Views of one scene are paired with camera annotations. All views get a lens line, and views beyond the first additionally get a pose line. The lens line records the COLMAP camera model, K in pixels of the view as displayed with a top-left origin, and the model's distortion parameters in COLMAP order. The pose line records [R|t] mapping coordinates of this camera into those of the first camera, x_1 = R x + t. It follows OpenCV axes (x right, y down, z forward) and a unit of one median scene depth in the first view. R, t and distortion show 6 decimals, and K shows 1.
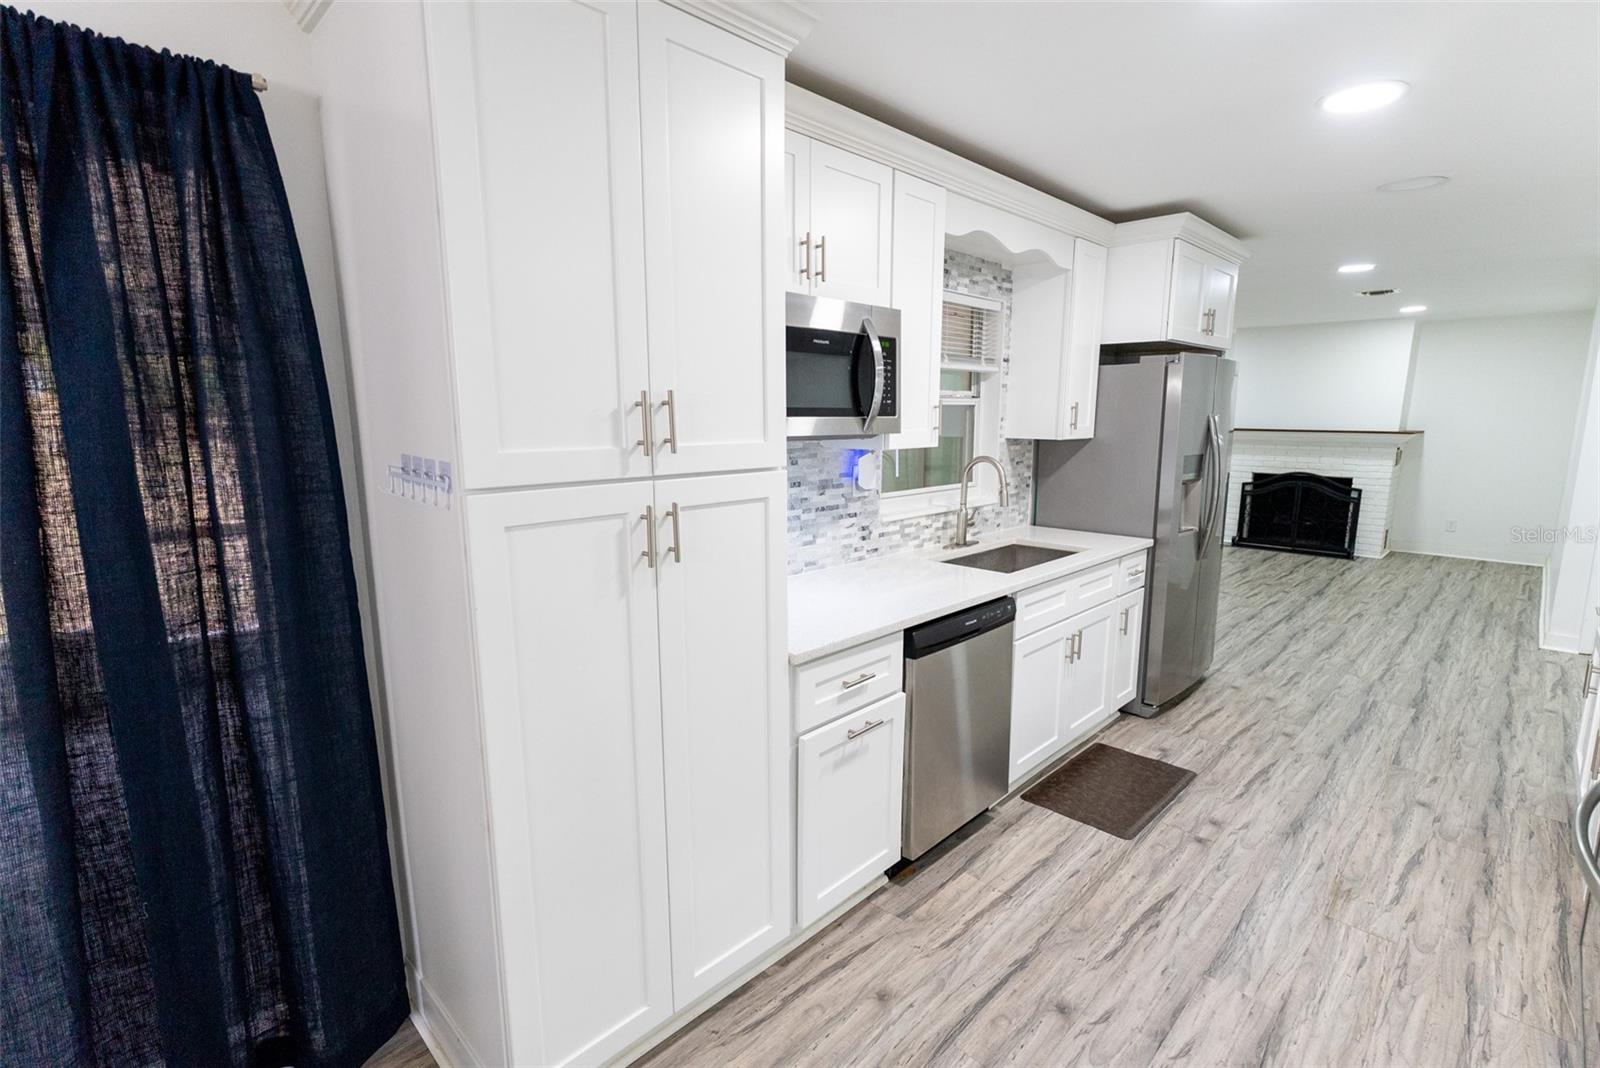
lens RADIAL K [[742.9, 0, 803.4], [0, 742.9, 539.6], [0, 0, 1]] dist [0.000109, -0.000688]
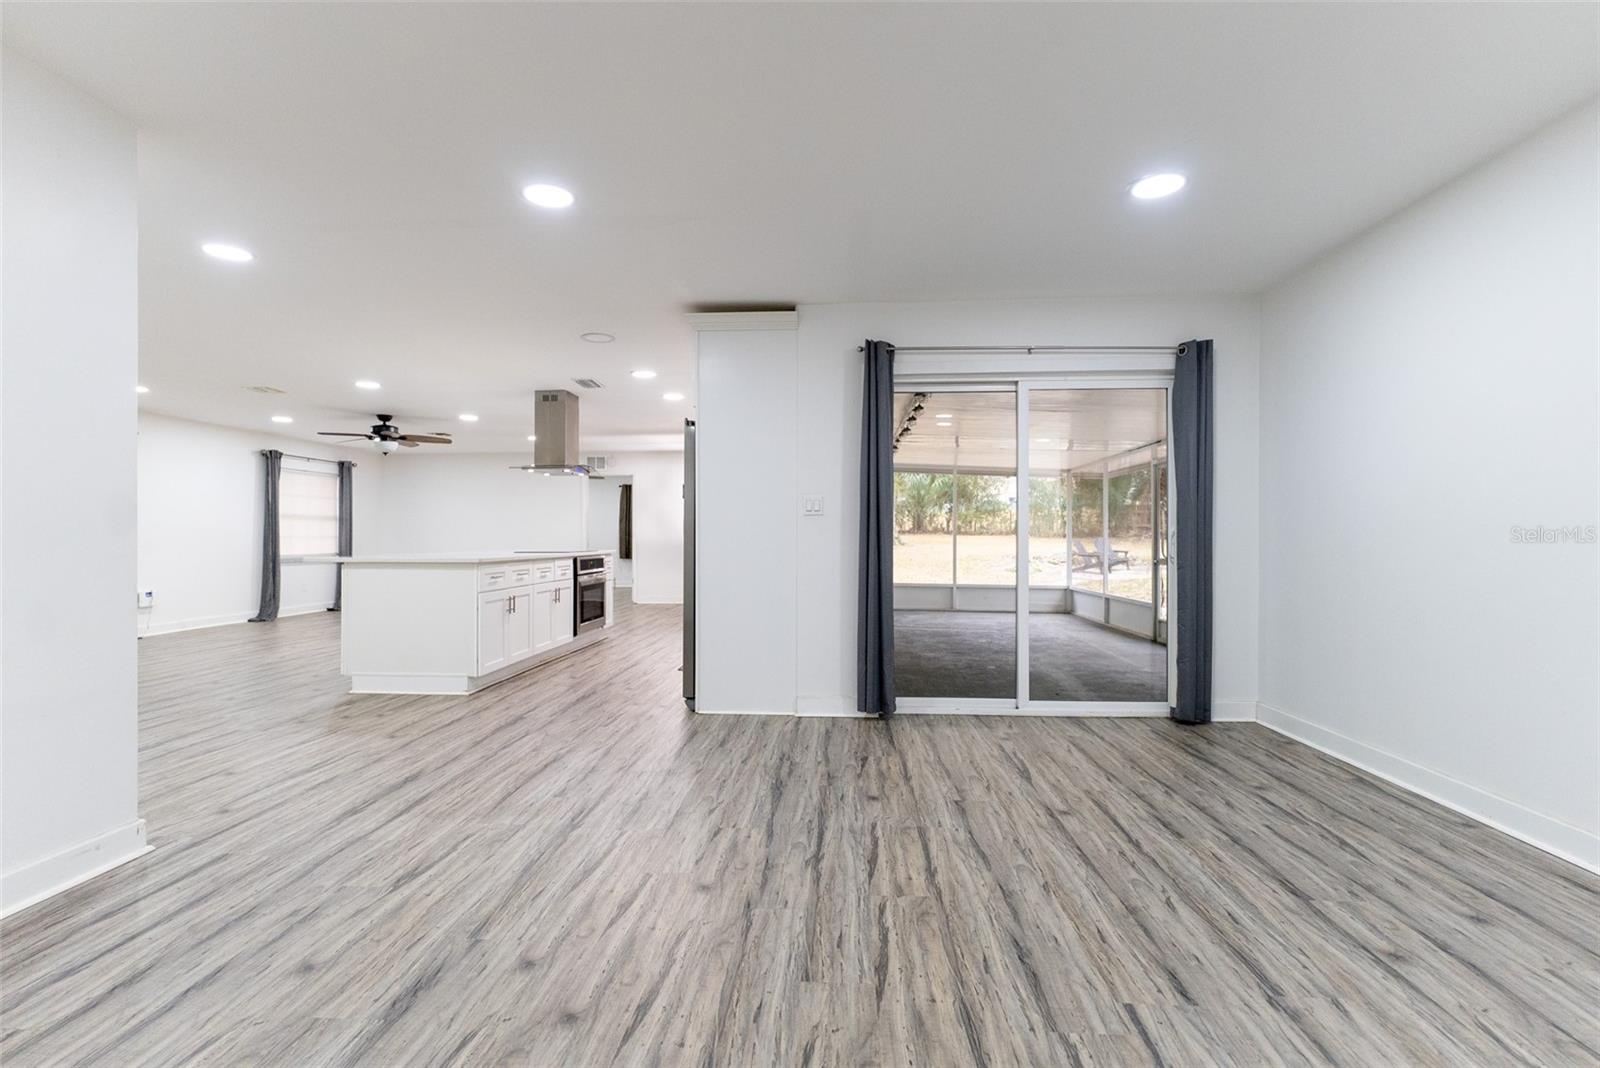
lens RADIAL K [[742.9, 0, 803.4], [0, 742.9, 539.6], [0, 0, 1]] dist [0.000109, -0.000688]
pose [[-0.748747, 0.001605, -0.662854, 1.418787], [-0.113021, 0.985045, 0.130052, -0.266740], [0.653150, 0.172292, -0.737368, 2.343600]]
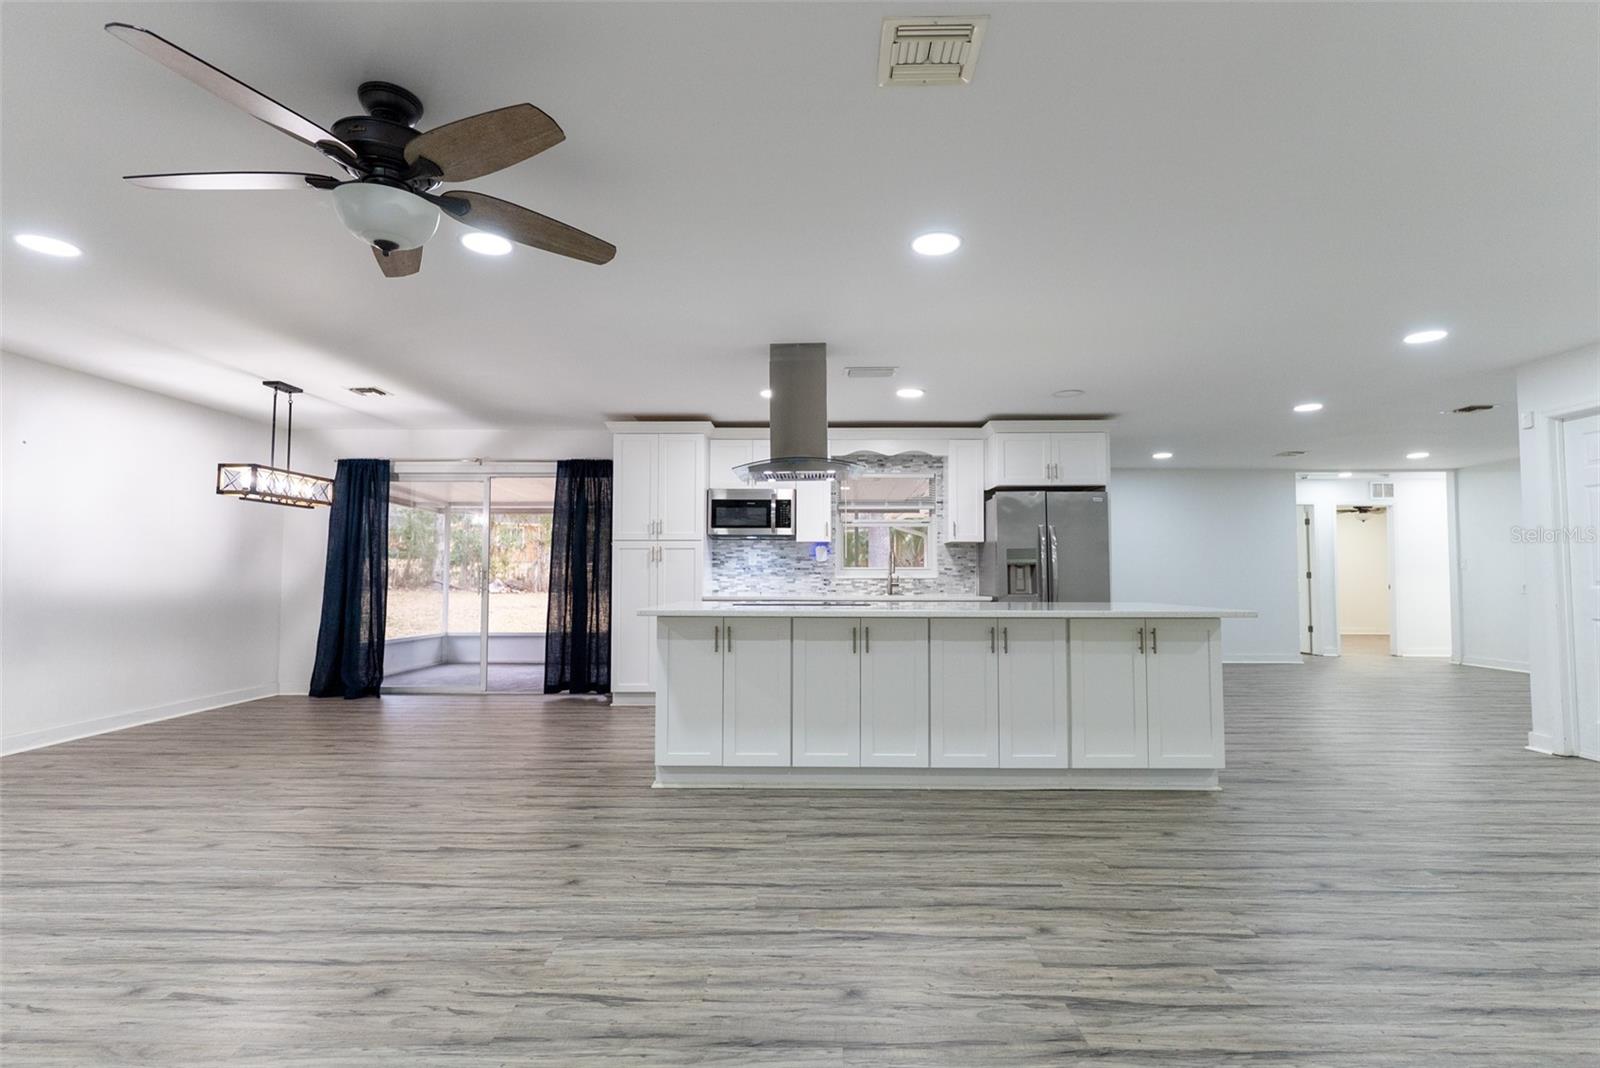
lens RADIAL K [[764.1, 0, 800.0], [0, 764.1, 534.0], [0, 0, 1]] dist [-0.000760, -0.000309]
pose [[0.695008, -0.039237, -0.717930, 1.509856], [-0.123498, 0.977156, -0.172960, 0.230226], [0.708316, 0.208872, 0.674285, -0.575823]]
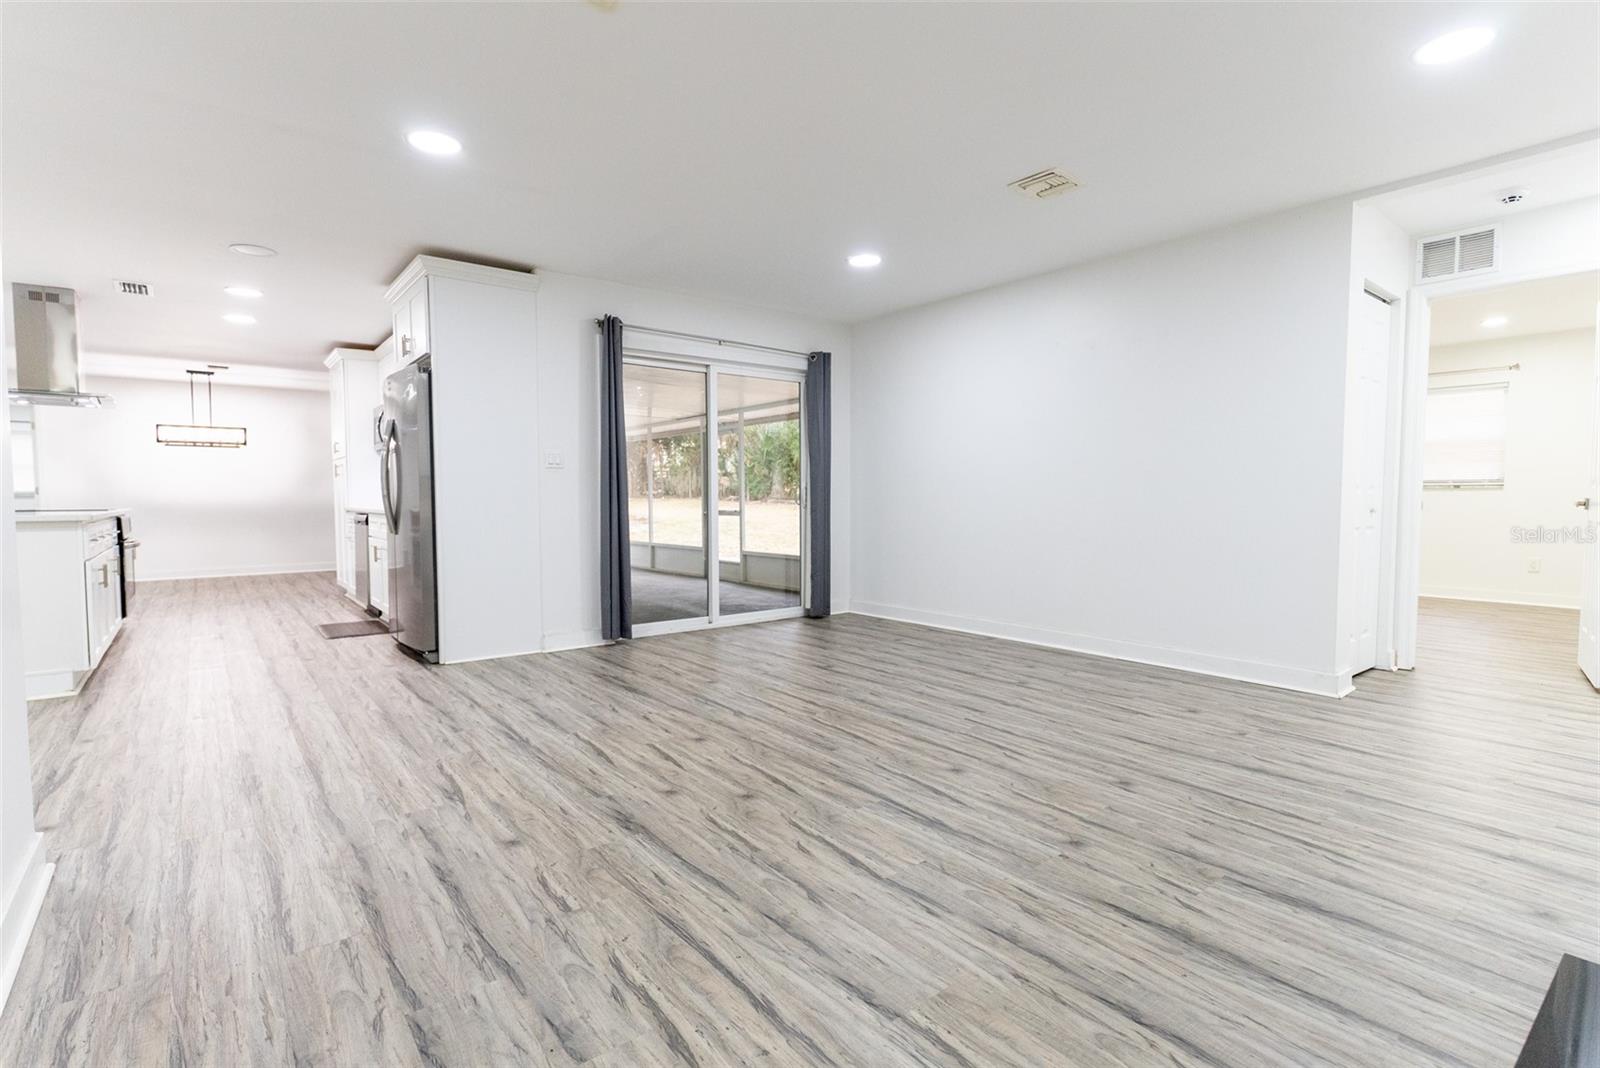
lens RADIAL K [[761.3, 0, 806.7], [0, 761.3, 537.2], [0, 0, 1]] dist [-0.000017, -0.000219]
pose [[-0.115518, 0.053095, -0.991885, 1.935399], [-0.166322, 0.983438, 0.072013, -0.196561], [0.979282, 0.173291, -0.104774, 2.035487]]
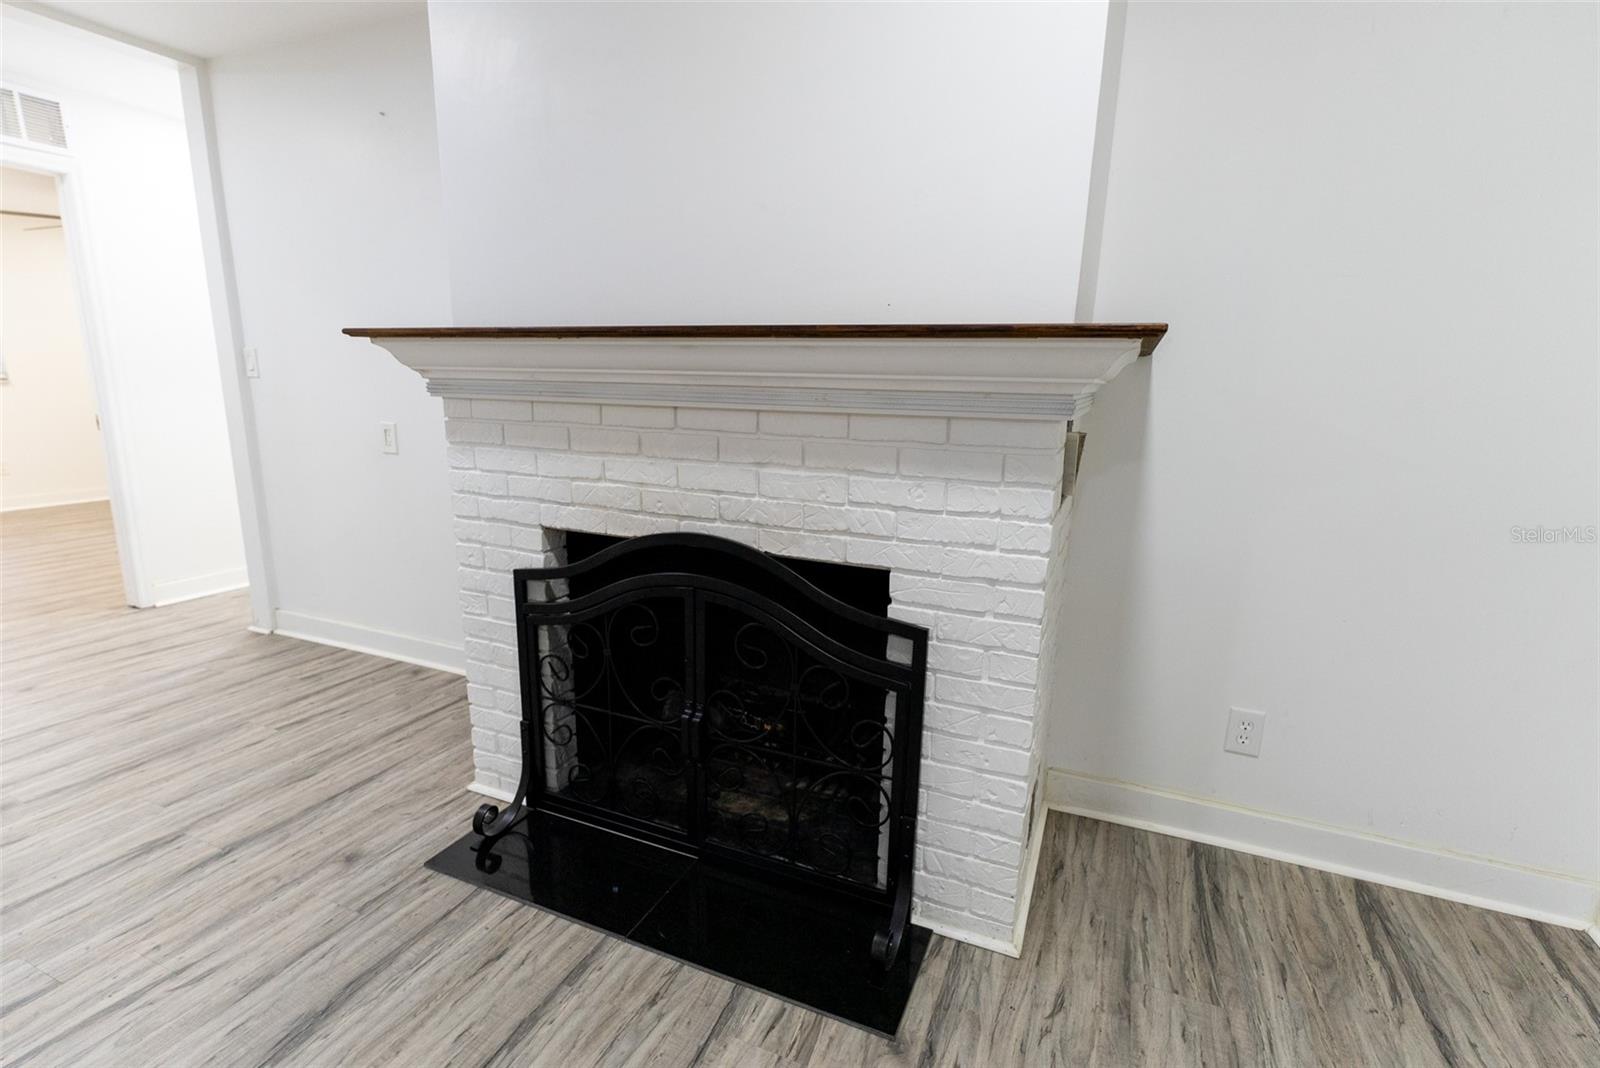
lens RADIAL K [[742.9, 0, 803.4], [0, 742.9, 539.6], [0, 0, 1]] dist [0.000109, -0.000688]
pose [[0.930345, -0.059463, 0.361831, 1.490006], [0.043209, 0.997667, 0.052858, -0.238256], [-0.364130, -0.033542, 0.930744, 1.895412]]
